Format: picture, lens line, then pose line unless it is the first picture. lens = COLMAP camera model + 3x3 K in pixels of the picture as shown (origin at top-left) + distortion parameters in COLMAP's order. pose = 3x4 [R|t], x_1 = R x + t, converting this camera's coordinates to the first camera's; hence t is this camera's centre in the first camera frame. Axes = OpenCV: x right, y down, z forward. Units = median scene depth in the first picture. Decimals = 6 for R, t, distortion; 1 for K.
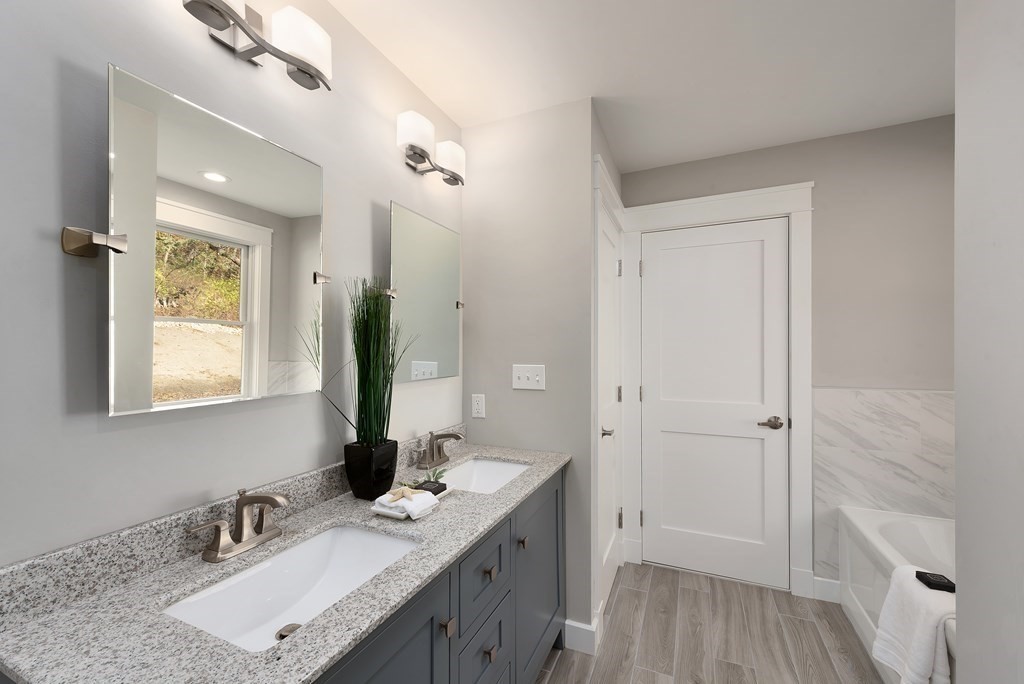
lens RADIAL K [[418.4, 0, 532.3], [0, 418.4, 348.0], [0, 0, 1]] dist [-0.000913, -0.000364]
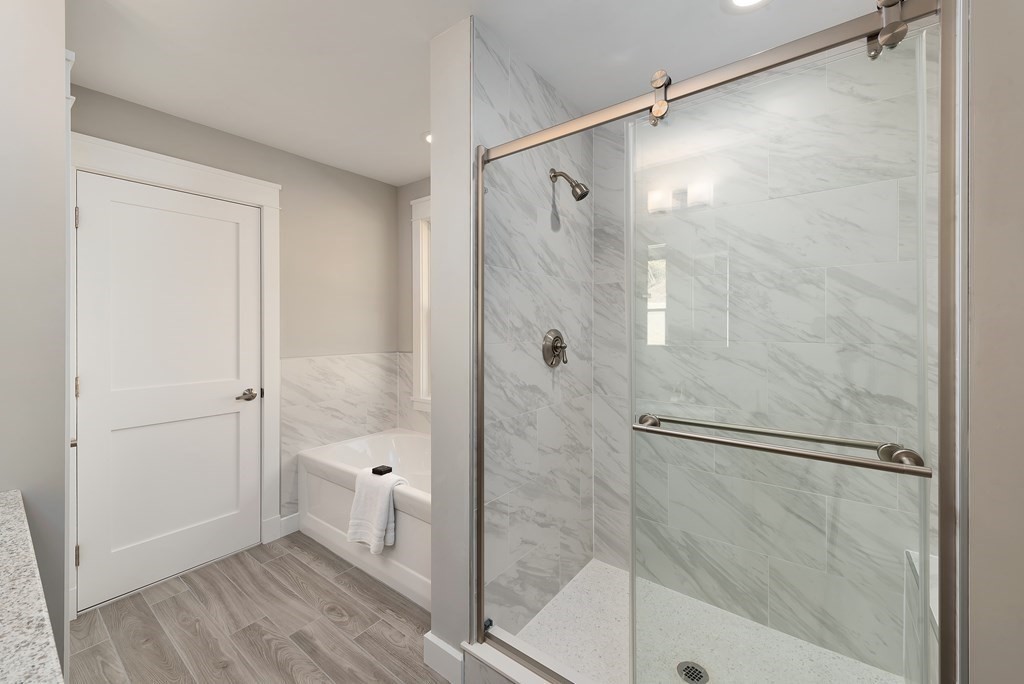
lens RADIAL K [[406.8, 0, 510.2], [0, 406.8, 325.4], [0, 0, 1]] dist [-0.000470, -0.000333]
pose [[0.234941, 0.001418, 0.972009, -0.297601], [-0.000171, 0.999999, -0.001417, 0.000466], [-0.972010, 0.000167, 0.234941, 0.098837]]
